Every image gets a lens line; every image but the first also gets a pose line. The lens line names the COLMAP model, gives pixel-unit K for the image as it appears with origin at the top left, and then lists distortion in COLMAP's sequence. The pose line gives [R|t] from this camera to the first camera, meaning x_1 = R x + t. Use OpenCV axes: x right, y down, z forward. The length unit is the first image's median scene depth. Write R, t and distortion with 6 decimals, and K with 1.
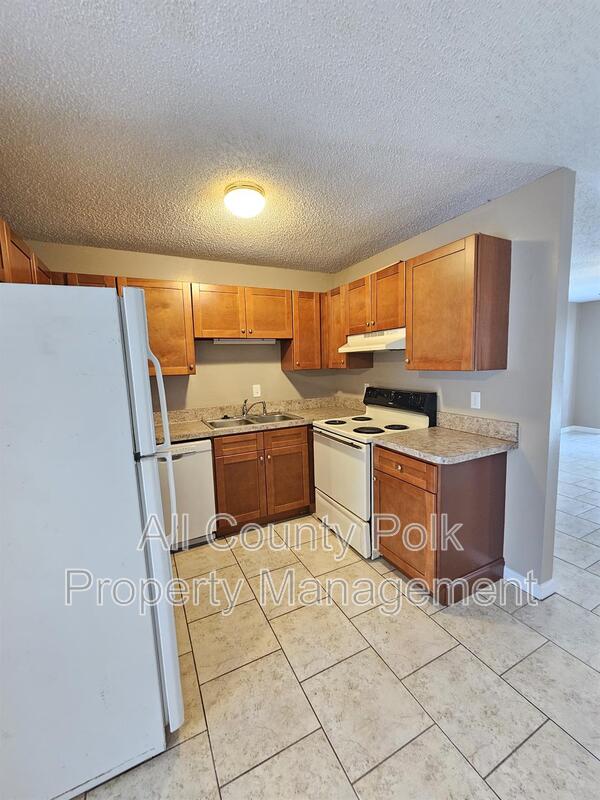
lens RADIAL K [[328.9, 0, 304.5], [0, 328.9, 397.6], [0, 0, 1]] dist [0.002982, 0.000090]
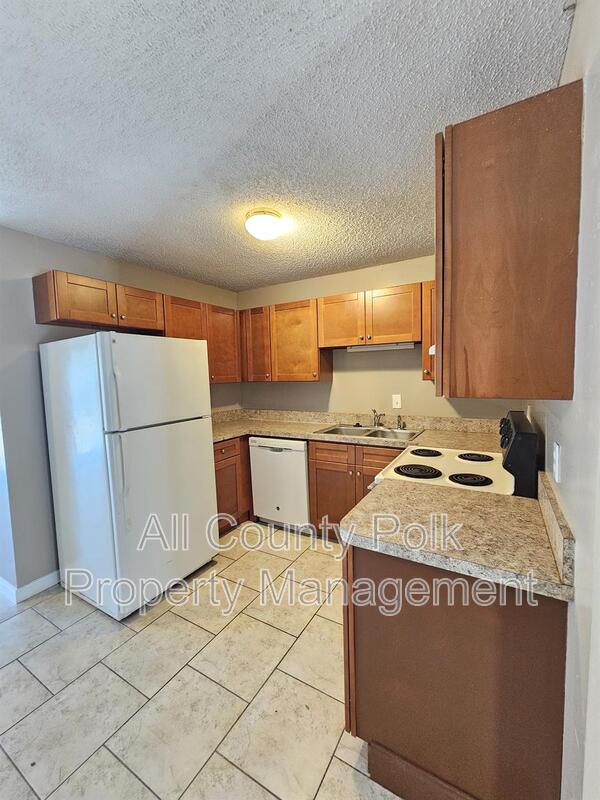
lens RADIAL K [[328.9, 0, 304.5], [0, 328.9, 397.6], [0, 0, 1]] dist [0.002982, 0.000090]
pose [[0.543150, 0.079263, -0.835886, 0.616502], [-0.082096, 0.995777, 0.041079, -0.062587], [0.835612, 0.046311, 0.547364, 0.397422]]
